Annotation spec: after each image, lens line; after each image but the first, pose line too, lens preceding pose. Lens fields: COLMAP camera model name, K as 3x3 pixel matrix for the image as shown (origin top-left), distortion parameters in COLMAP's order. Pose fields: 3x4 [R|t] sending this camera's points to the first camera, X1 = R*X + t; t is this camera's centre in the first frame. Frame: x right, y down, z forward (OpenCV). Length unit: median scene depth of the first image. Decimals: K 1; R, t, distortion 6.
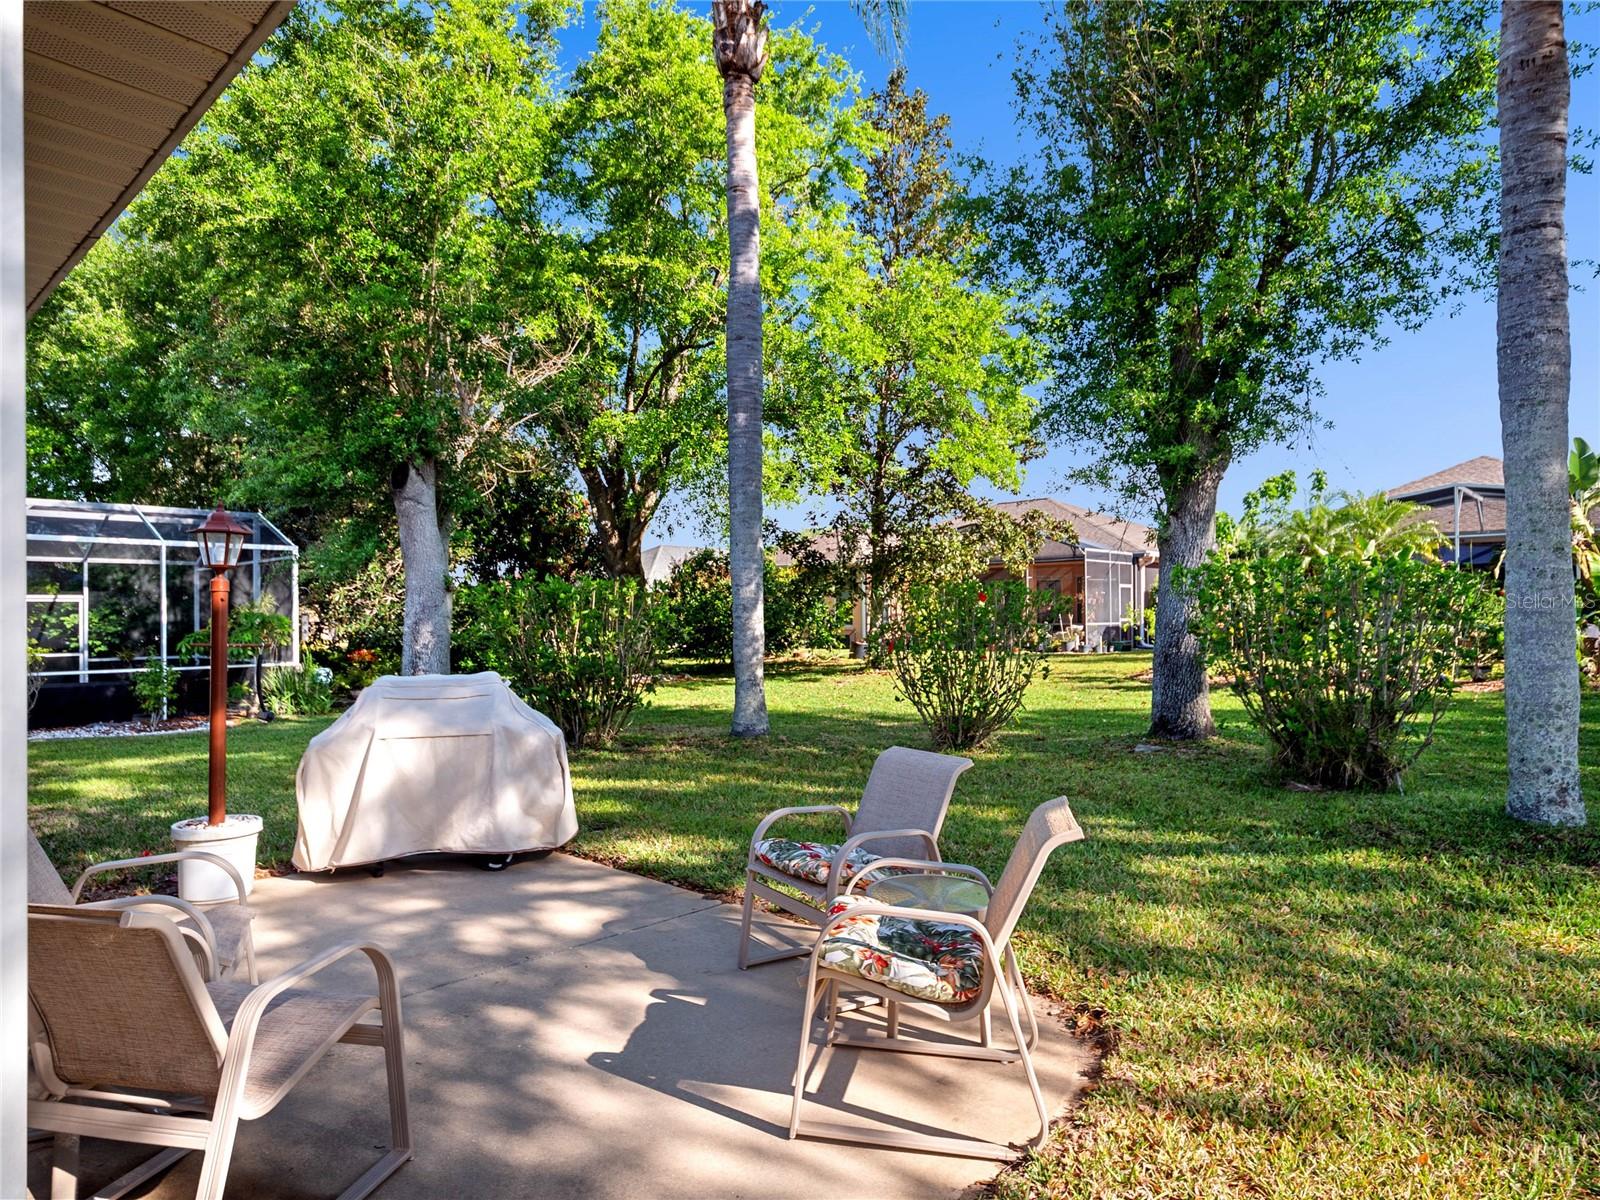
lens RADIAL K [[939.5, 0, 808.1], [0, 939.5, 609.4], [0, 0, 1]] dist [0.002788, -0.003152]
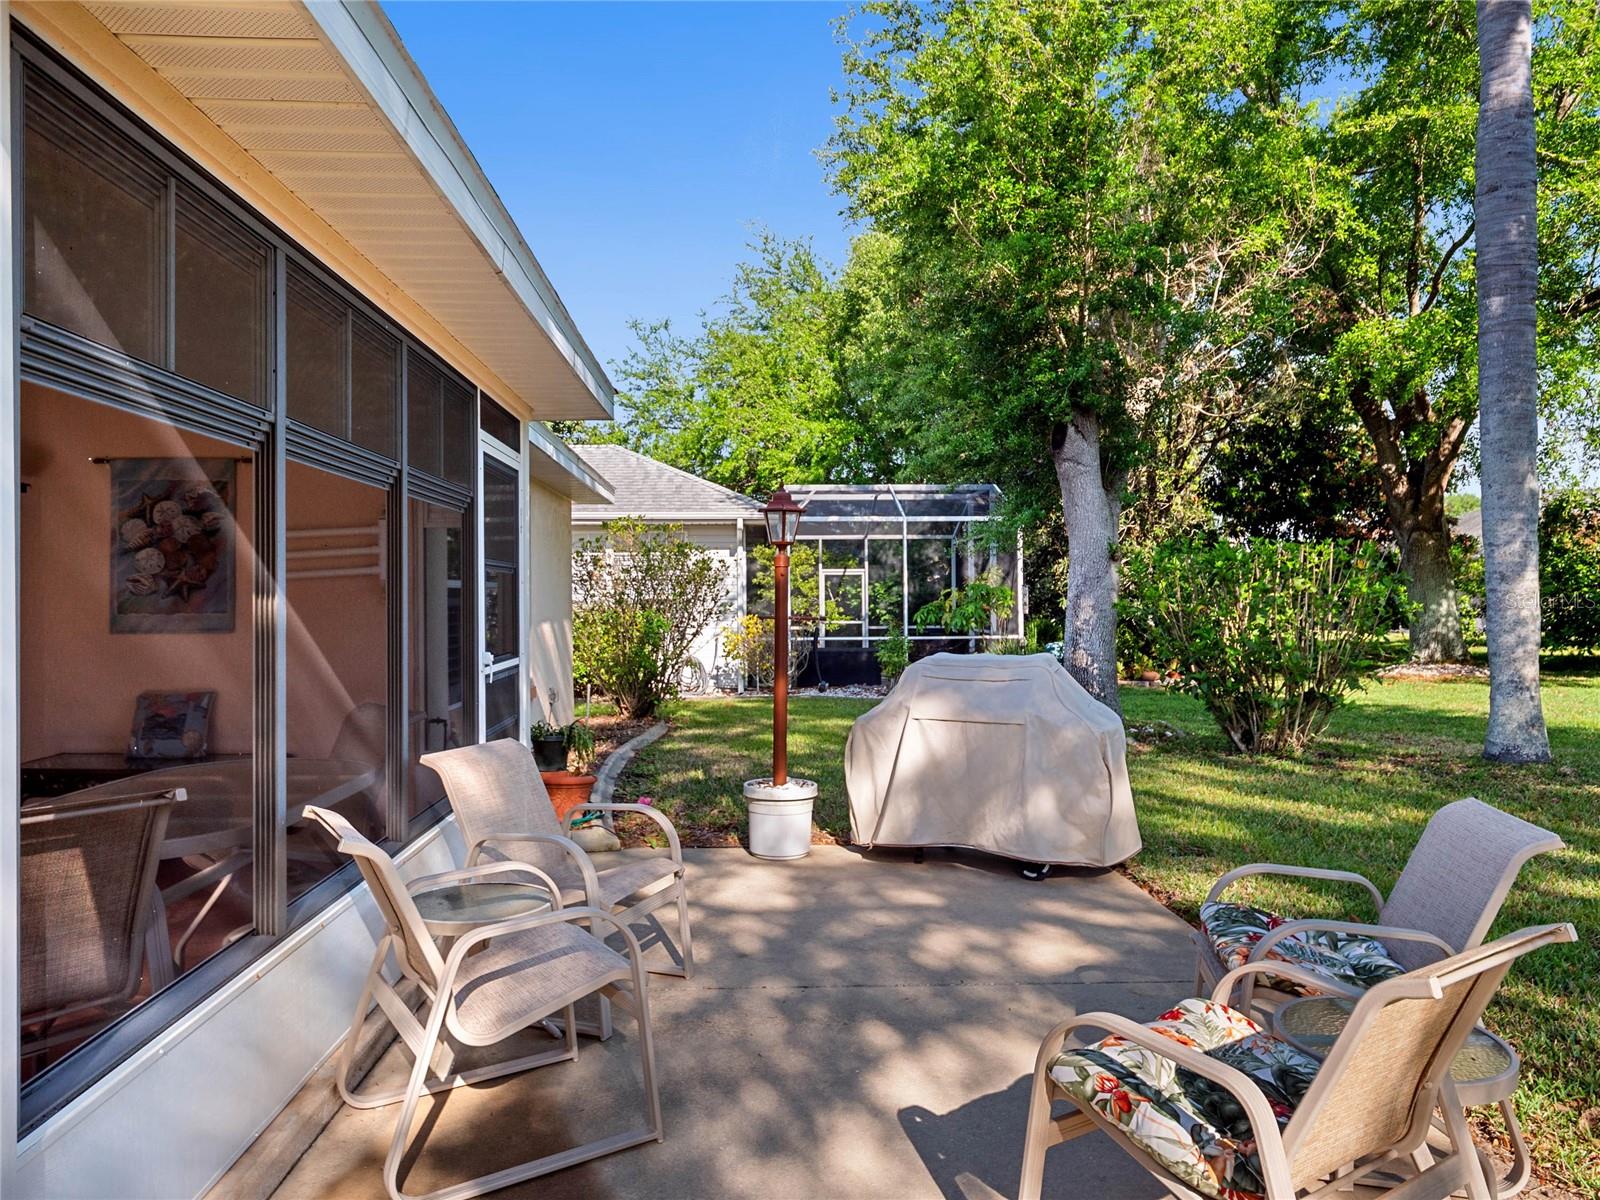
lens RADIAL K [[1076.0, 0, 805.5], [0, 1076.0, 590.6], [0, 0, 1]] dist [-0.003079, 0.001283]
pose [[0.719412, 0.002100, -0.694580, 0.120764], [0.005022, 0.999954, 0.008224, -0.000556], [0.694565, -0.009404, 0.719368, 0.076375]]
